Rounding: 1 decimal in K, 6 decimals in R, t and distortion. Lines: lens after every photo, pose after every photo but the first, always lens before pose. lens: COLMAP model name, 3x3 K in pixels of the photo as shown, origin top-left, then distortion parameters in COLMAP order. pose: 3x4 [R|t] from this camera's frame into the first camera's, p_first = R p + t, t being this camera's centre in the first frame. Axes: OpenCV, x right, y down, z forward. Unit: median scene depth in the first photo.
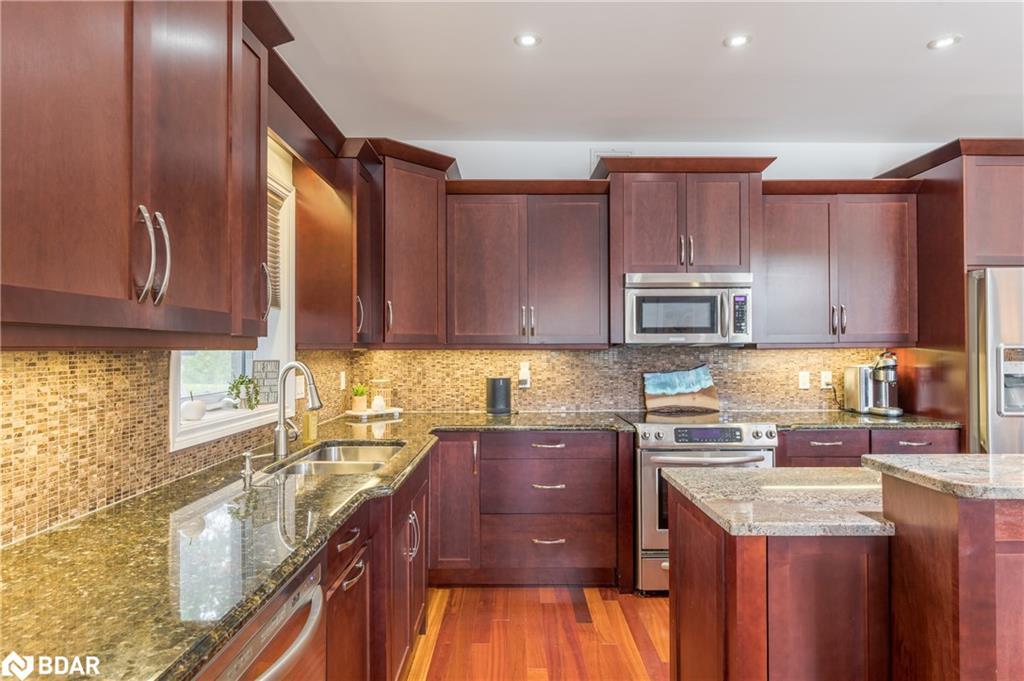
lens RADIAL K [[561.0, 0, 515.1], [0, 561.0, 343.1], [0, 0, 1]] dist [-0.006248, -0.000123]
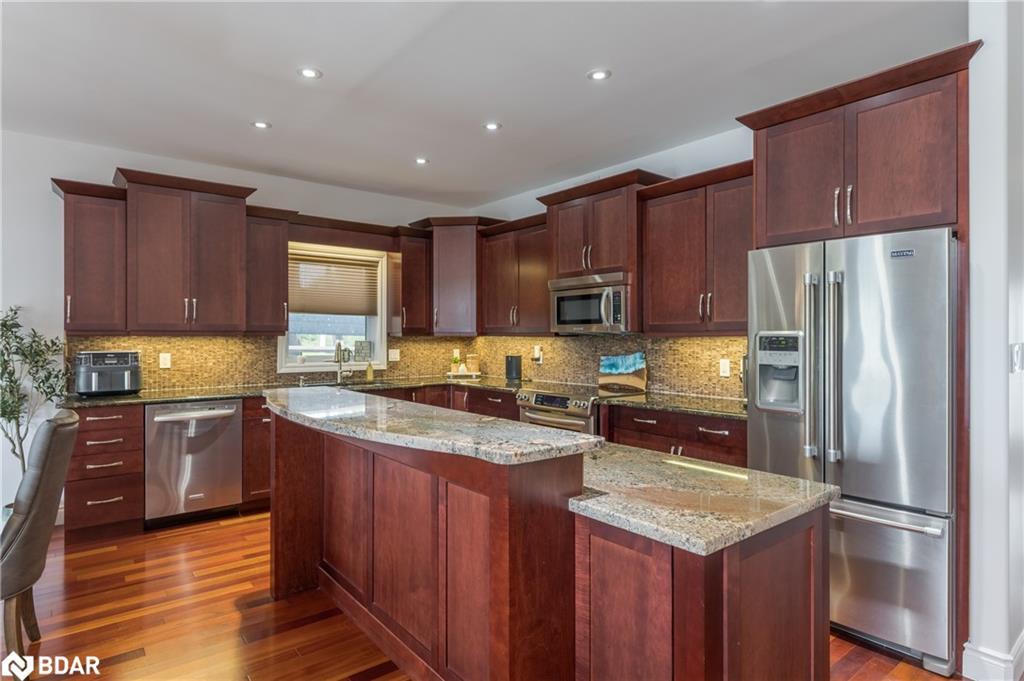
lens RADIAL K [[561.0, 0, 519.4], [0, 561.0, 334.1], [0, 0, 1]] dist [-0.006248, -0.000123]
pose [[0.637081, -0.000322, -0.770796, 1.134120], [0.006421, 0.999967, 0.004889, -0.001829], [0.770770, -0.008064, 0.637063, 0.078376]]
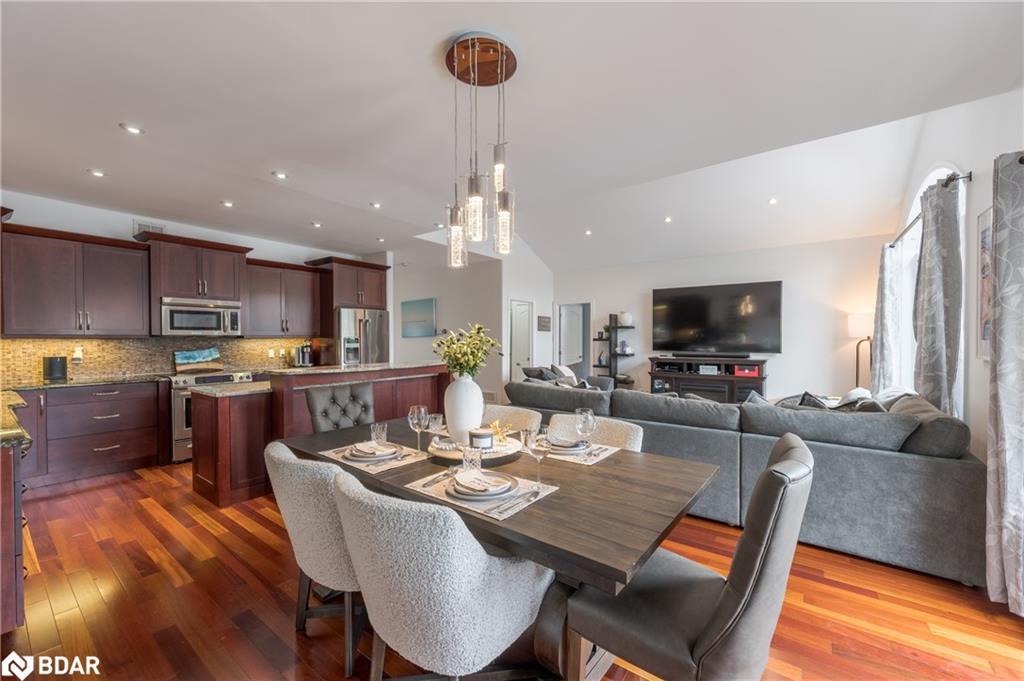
lens RADIAL K [[399.0, 0, 506.9], [0, 399.0, 344.5], [0, 0, 1]] dist [0.003428, -0.000865]
pose [[0.594272, -0.010167, 0.804200, -0.177081], [-0.007508, 0.999806, 0.018188, -0.000935], [-0.804229, -0.016846, 0.594081, -0.655113]]
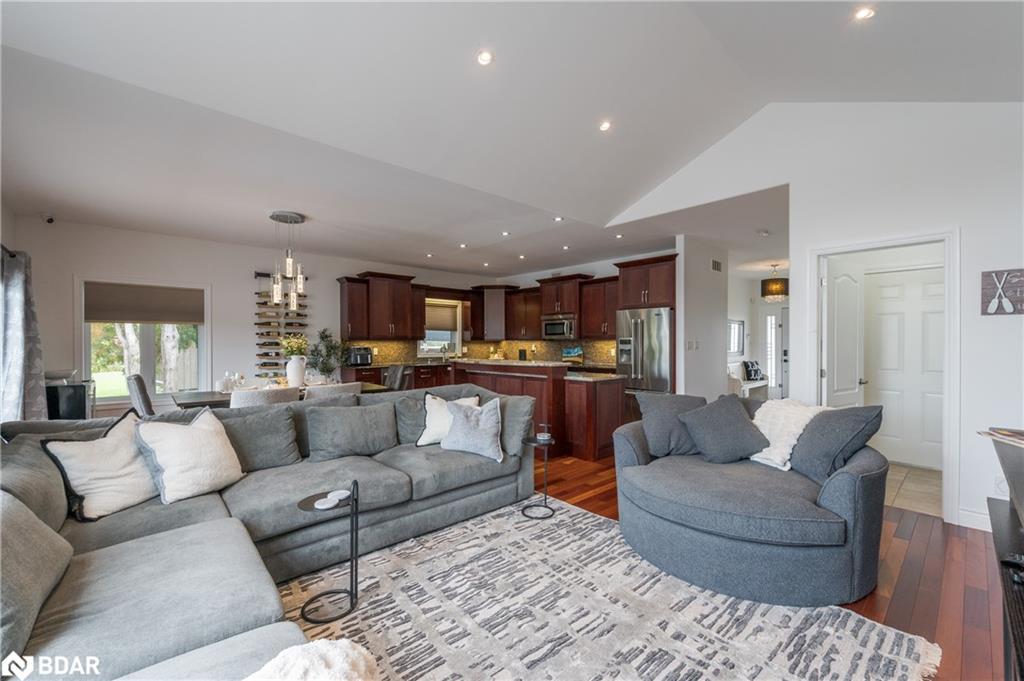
lens RADIAL K [[424.3, 0, 519.9], [0, 424.3, 342.2], [0, 0, 1]] dist [0.002961, 0.000196]
pose [[0.689522, 0.000530, -0.724264, 1.738052], [0.008678, 0.999922, 0.008994, -0.001452], [0.724213, -0.012487, 0.689464, -0.684097]]
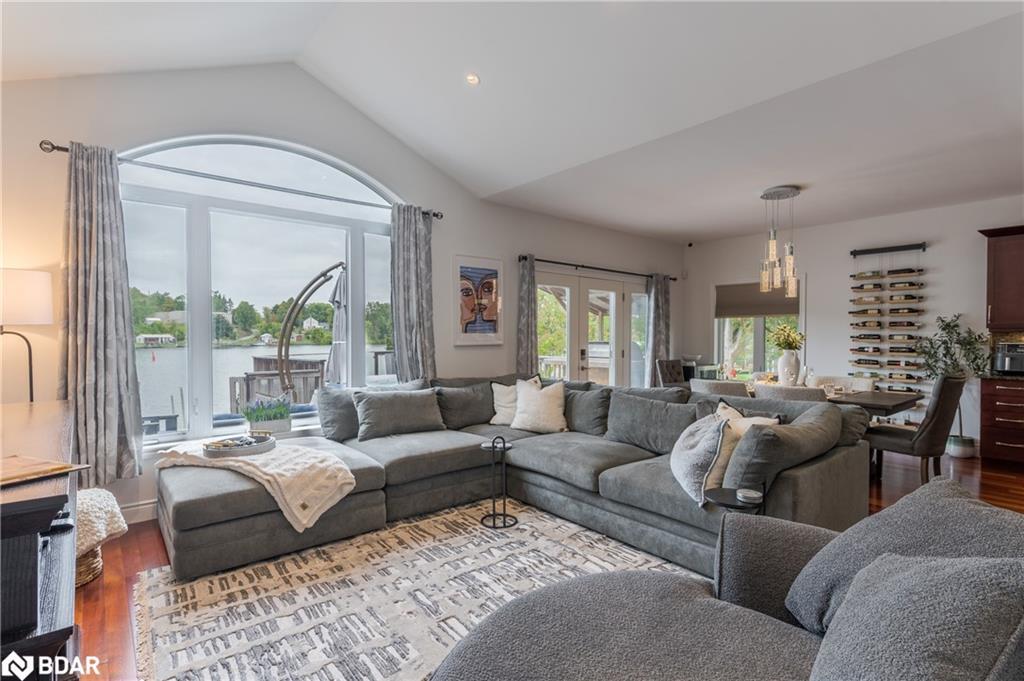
lens RADIAL K [[497.5, 0, 502.8], [0, 497.5, 344.6], [0, 0, 1]] dist [-0.002972, -0.002435]
pose [[-0.761014, 0.011627, -0.648631, 1.746532], [0.005039, 0.999915, 0.012012, 0.012992], [0.648716, 0.005873, -0.761008, 0.268235]]
